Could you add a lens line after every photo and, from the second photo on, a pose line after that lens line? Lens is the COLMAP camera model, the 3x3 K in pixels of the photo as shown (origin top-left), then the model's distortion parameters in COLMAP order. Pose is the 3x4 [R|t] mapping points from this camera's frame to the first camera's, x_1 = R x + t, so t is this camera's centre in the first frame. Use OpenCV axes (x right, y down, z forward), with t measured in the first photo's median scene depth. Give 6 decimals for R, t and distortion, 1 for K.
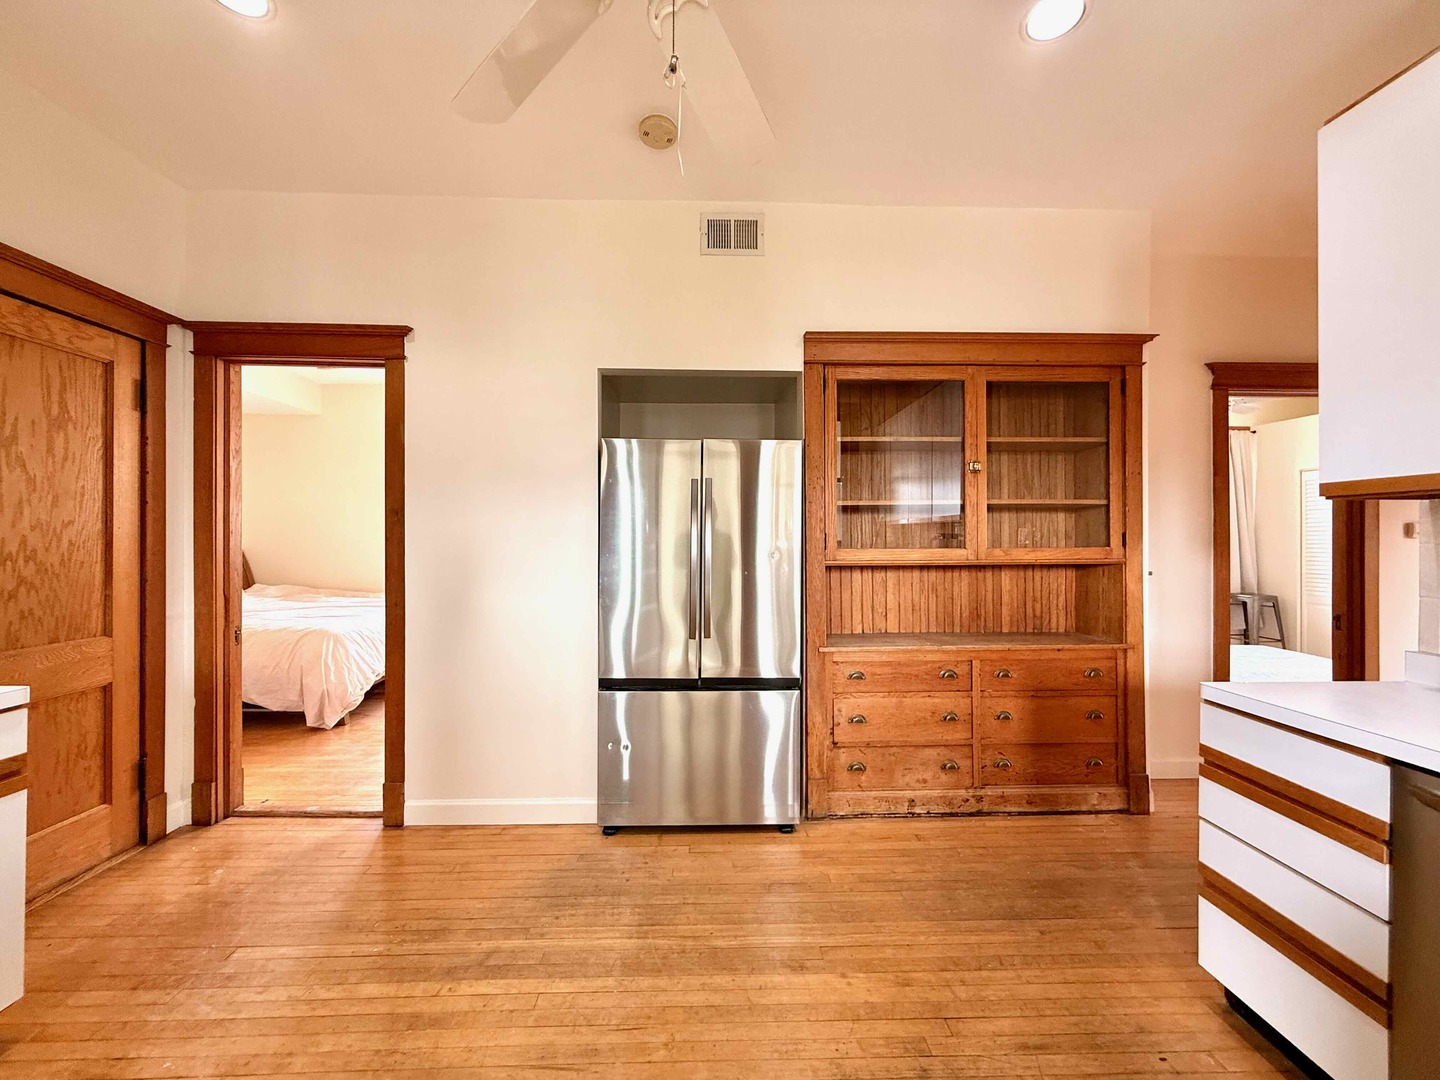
lens RADIAL K [[574.8, 0, 716.6], [0, 574.8, 537.7], [0, 0, 1]] dist [0.000507, 0.000477]
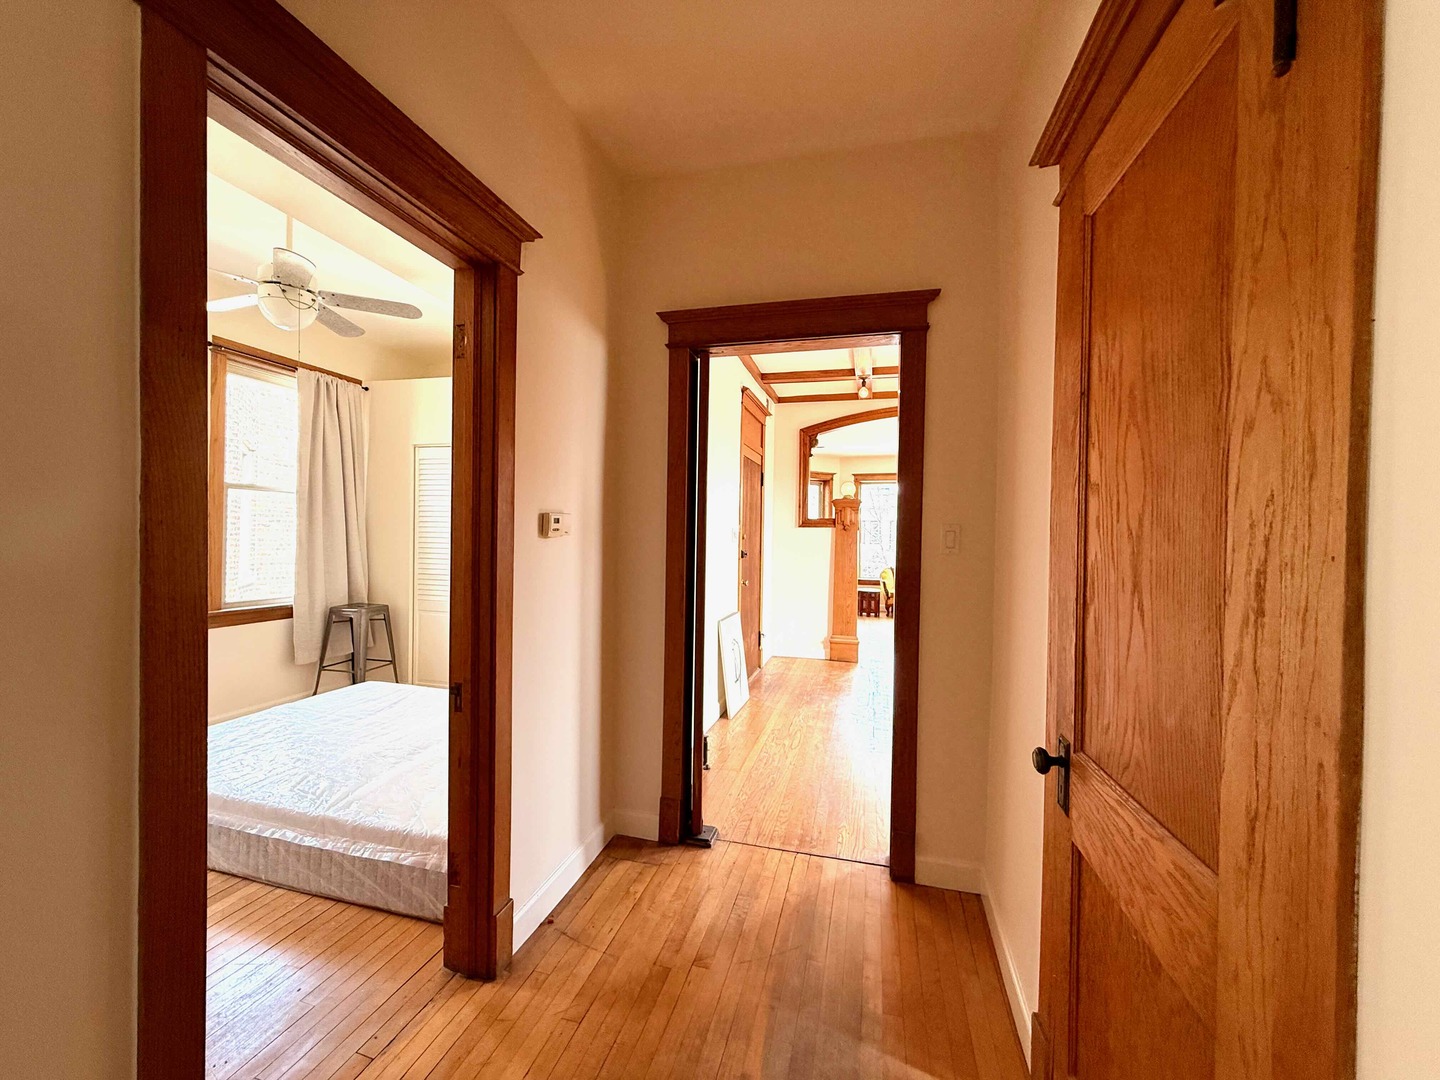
lens RADIAL K [[574.8, 0, 716.6], [0, 574.8, 537.7], [0, 0, 1]] dist [0.000507, 0.000477]
pose [[0.295854, -0.006191, 0.955213, 0.802983], [-0.016959, 0.999787, 0.011732, -0.011530], [-0.955083, -0.019671, 0.295686, 0.769338]]
